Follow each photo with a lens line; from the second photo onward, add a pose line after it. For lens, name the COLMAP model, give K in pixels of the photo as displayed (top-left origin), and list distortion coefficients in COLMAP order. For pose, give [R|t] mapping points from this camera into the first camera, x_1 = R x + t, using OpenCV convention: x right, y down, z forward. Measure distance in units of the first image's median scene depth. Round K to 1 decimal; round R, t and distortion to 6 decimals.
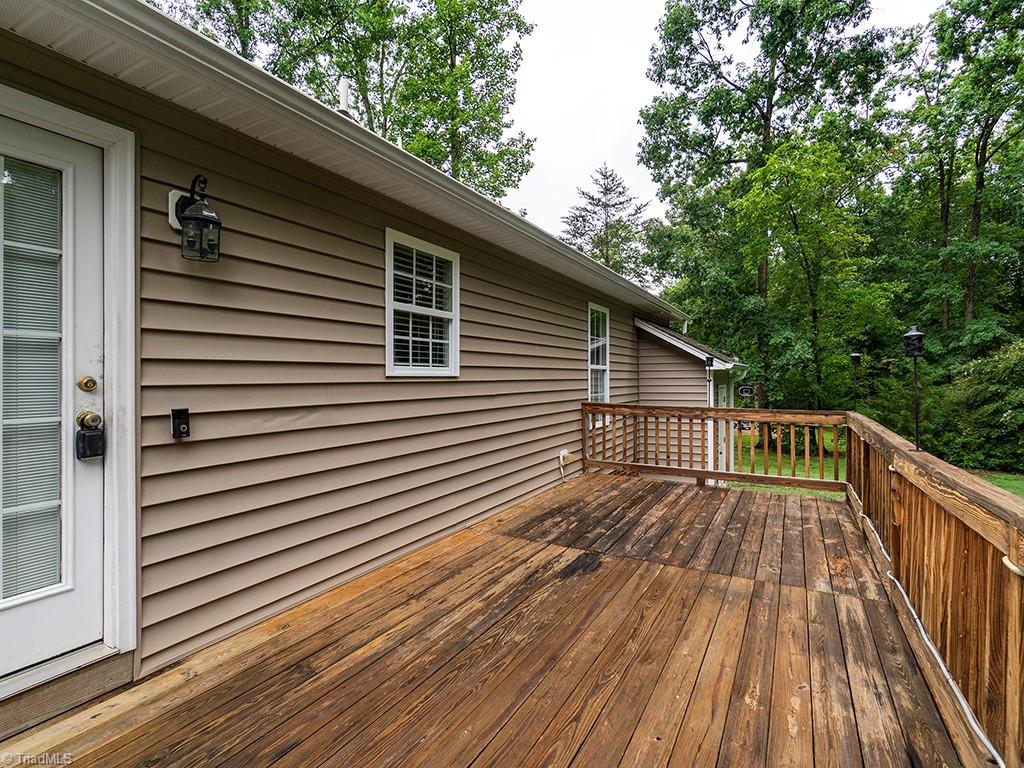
lens RADIAL K [[488.8, 0, 515.3], [0, 488.8, 382.1], [0, 0, 1]] dist [-0.000886, 0.000040]
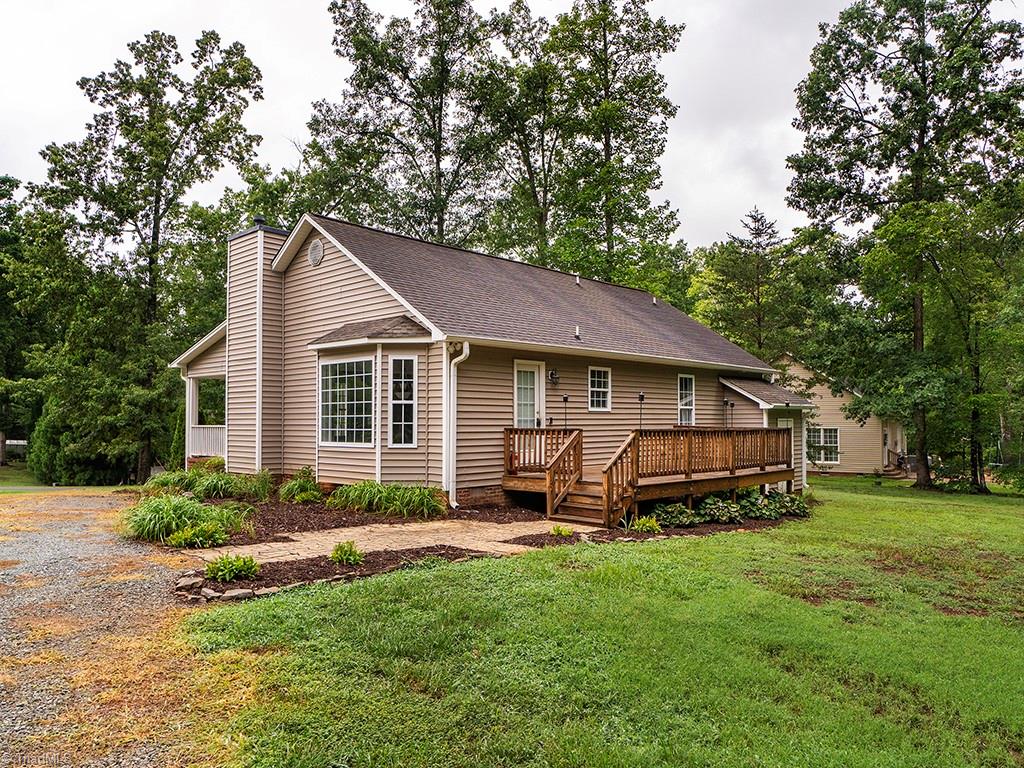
lens RADIAL K [[756.5, 0, 513.4], [0, 756.5, 383.6], [0, 0, 1]] dist [-0.013450, -0.001322]
pose [[0.969233, -0.008667, -0.245993, 0.093887], [-0.005409, 0.998388, -0.056490, 0.017574], [0.246086, 0.056083, 0.967624, -0.764239]]
